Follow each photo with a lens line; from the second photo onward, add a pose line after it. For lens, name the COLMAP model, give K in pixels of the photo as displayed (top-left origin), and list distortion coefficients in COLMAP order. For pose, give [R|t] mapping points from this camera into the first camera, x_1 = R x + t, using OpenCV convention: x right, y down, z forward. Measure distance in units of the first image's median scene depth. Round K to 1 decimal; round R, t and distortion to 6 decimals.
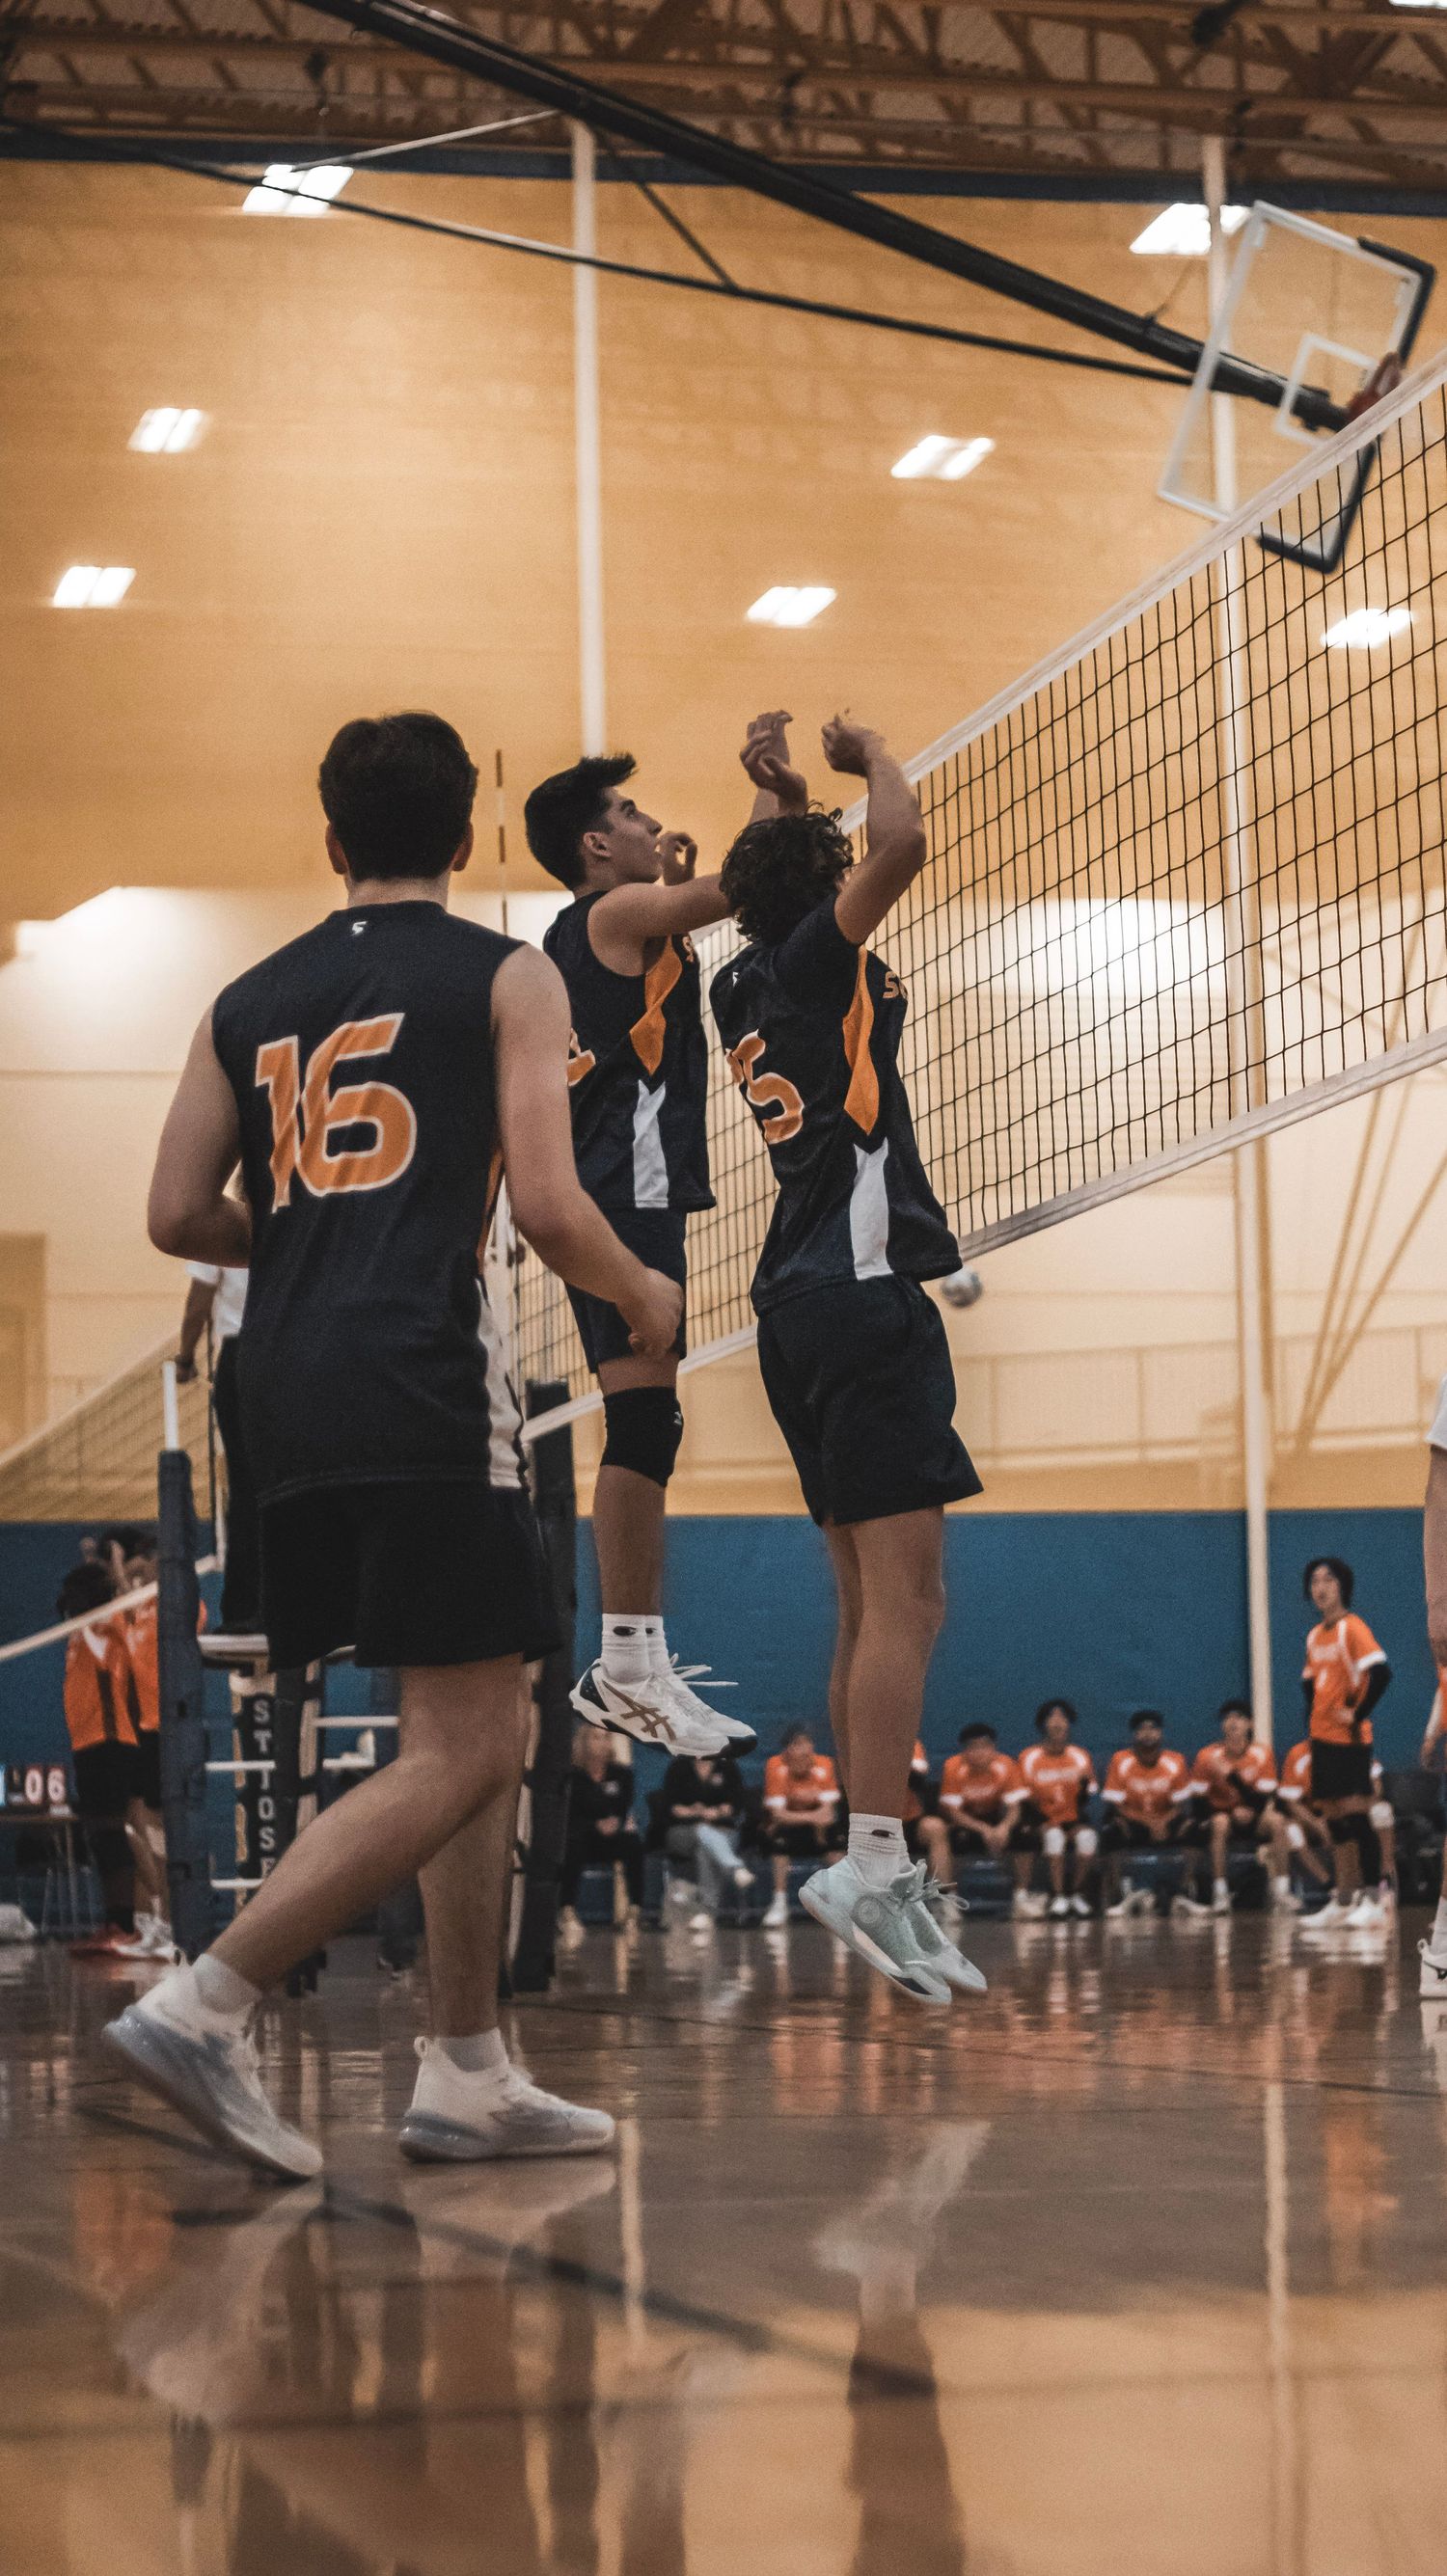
lens RADIAL K [[6168.9, 0, 723.5], [0, 6168.9, 1288.0], [0, 0, 1]] dist [-0.049213, -0.518646]
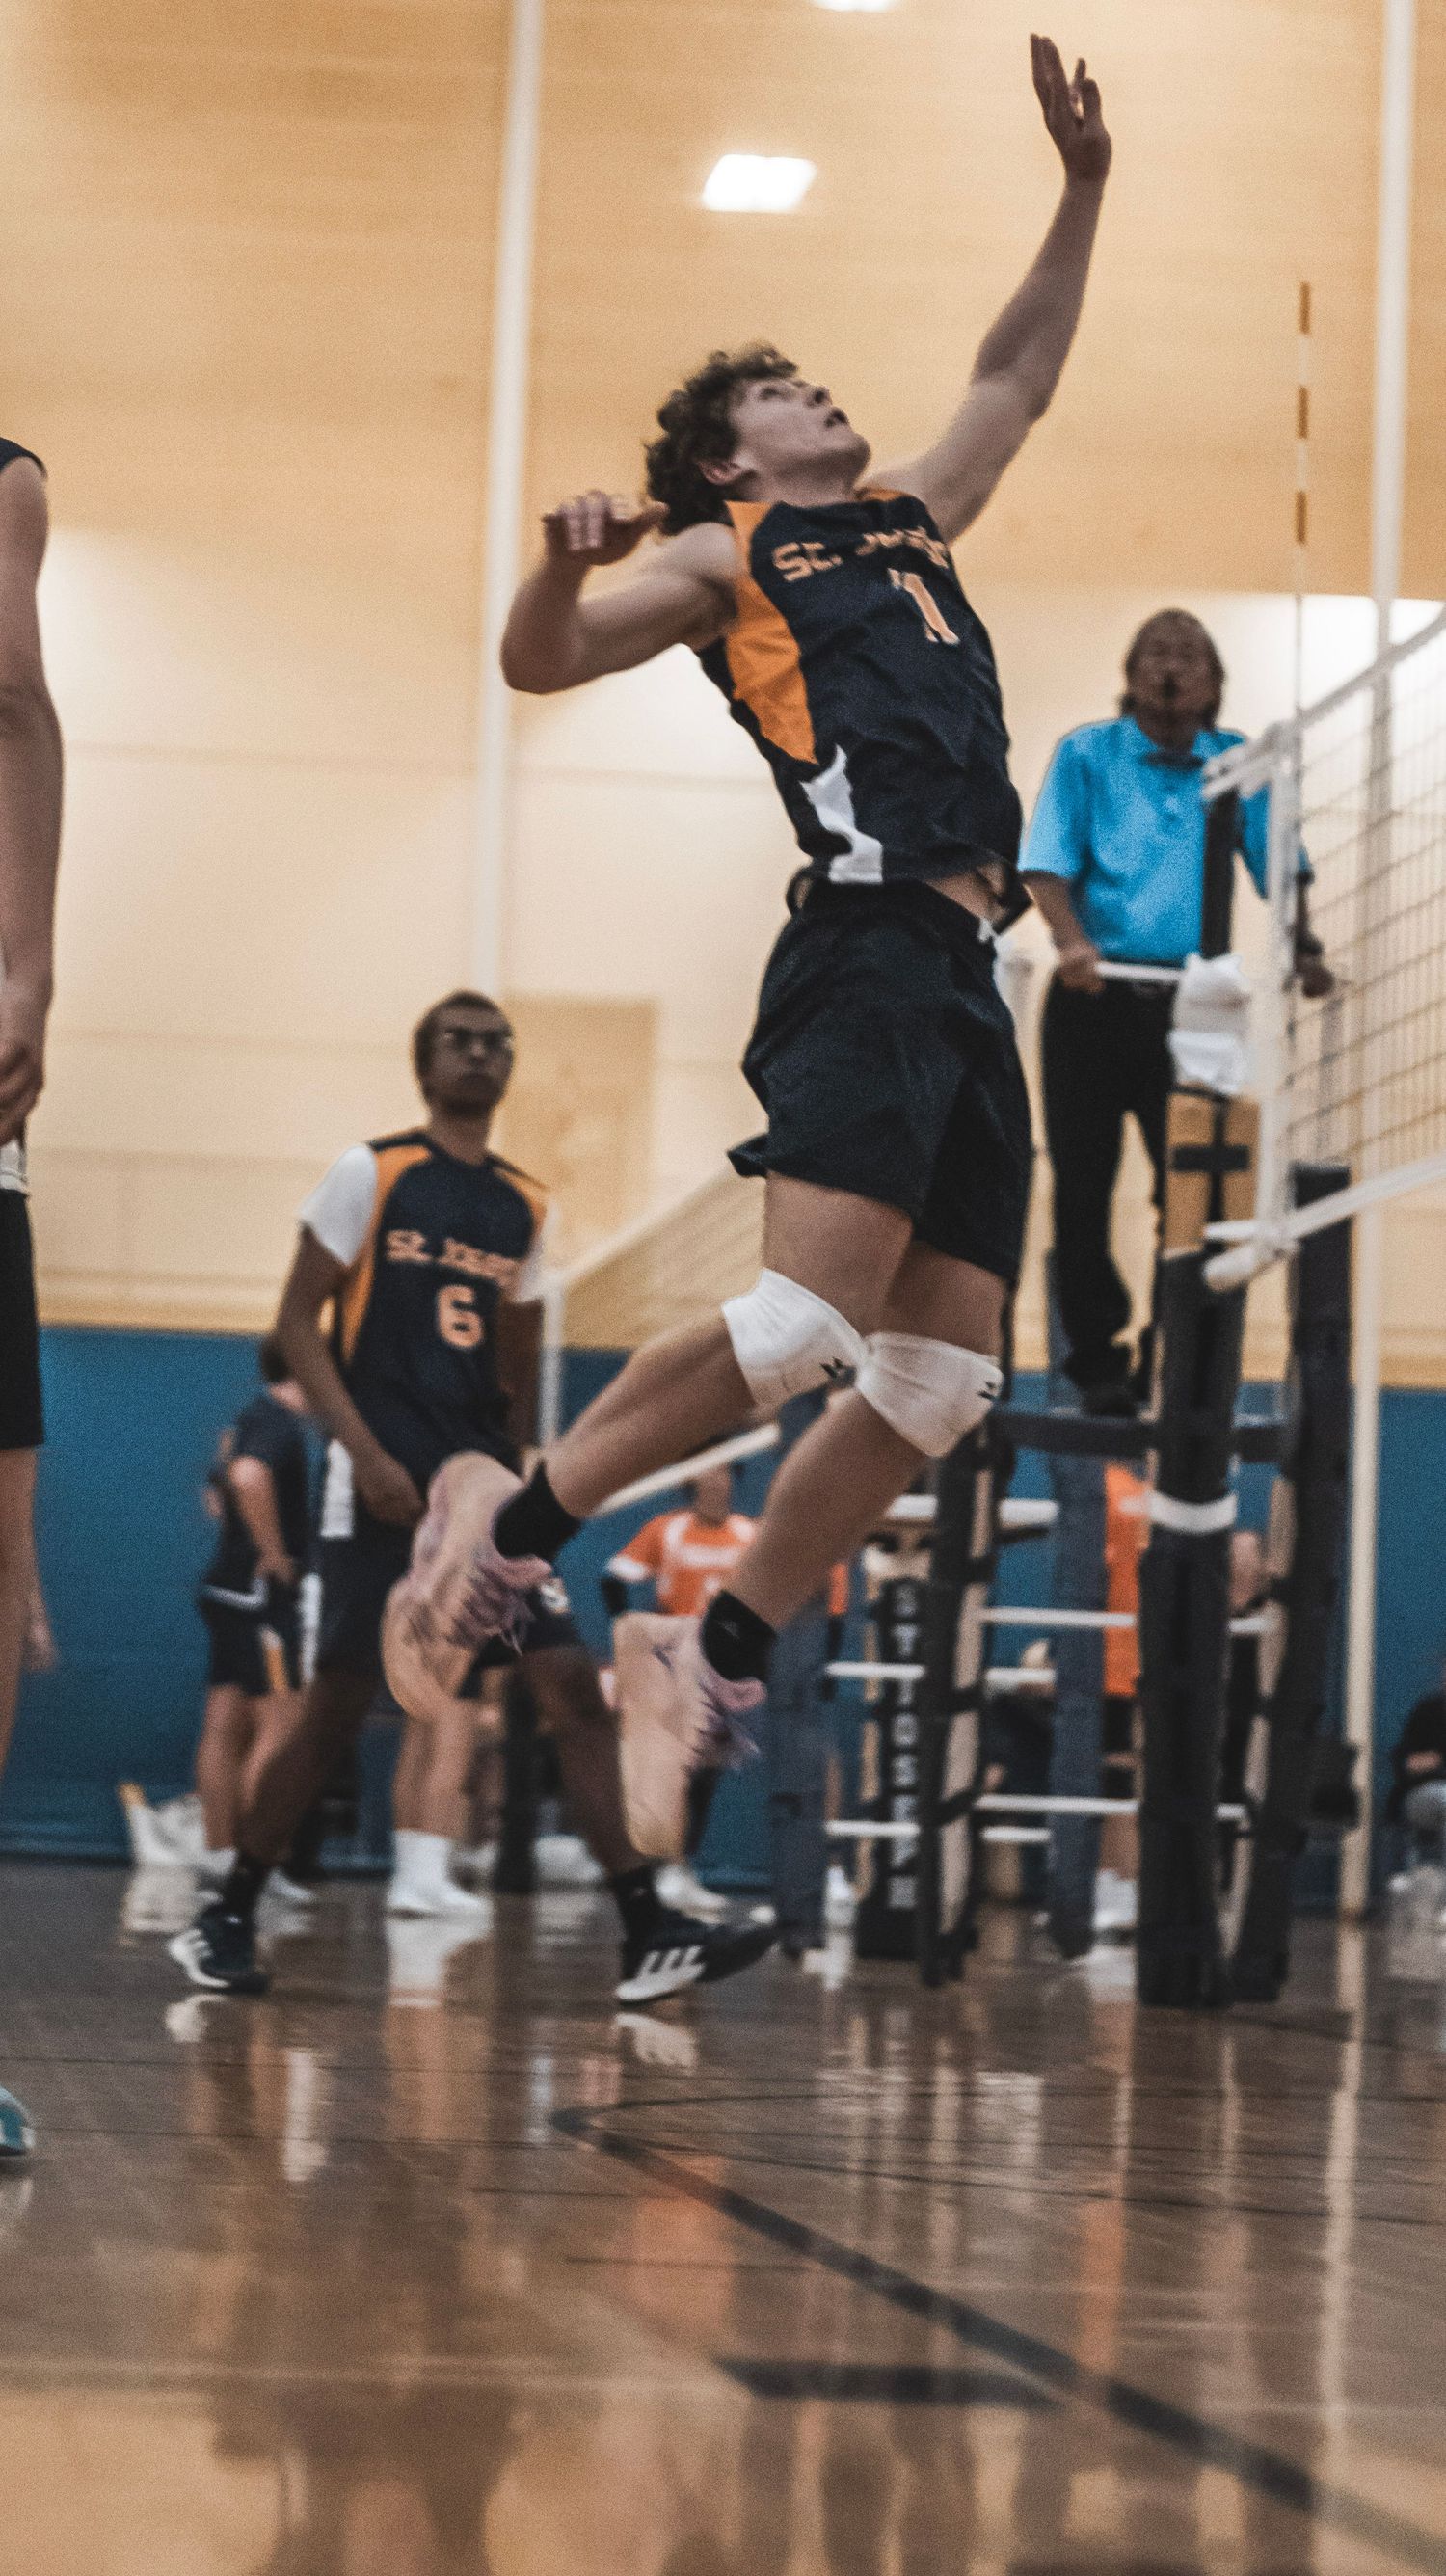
lens RADIAL K [[6167.9, 0, 723.0], [0, 6167.9, 1288.0], [0, 0, 1]] dist [-0.049213, -0.518646]
pose [[0.993306, 0.049661, -0.104292, -0.021201], [-0.048867, 0.998754, 0.010158, 0.024799], [0.104666, -0.004994, 0.994495, 0.259639]]
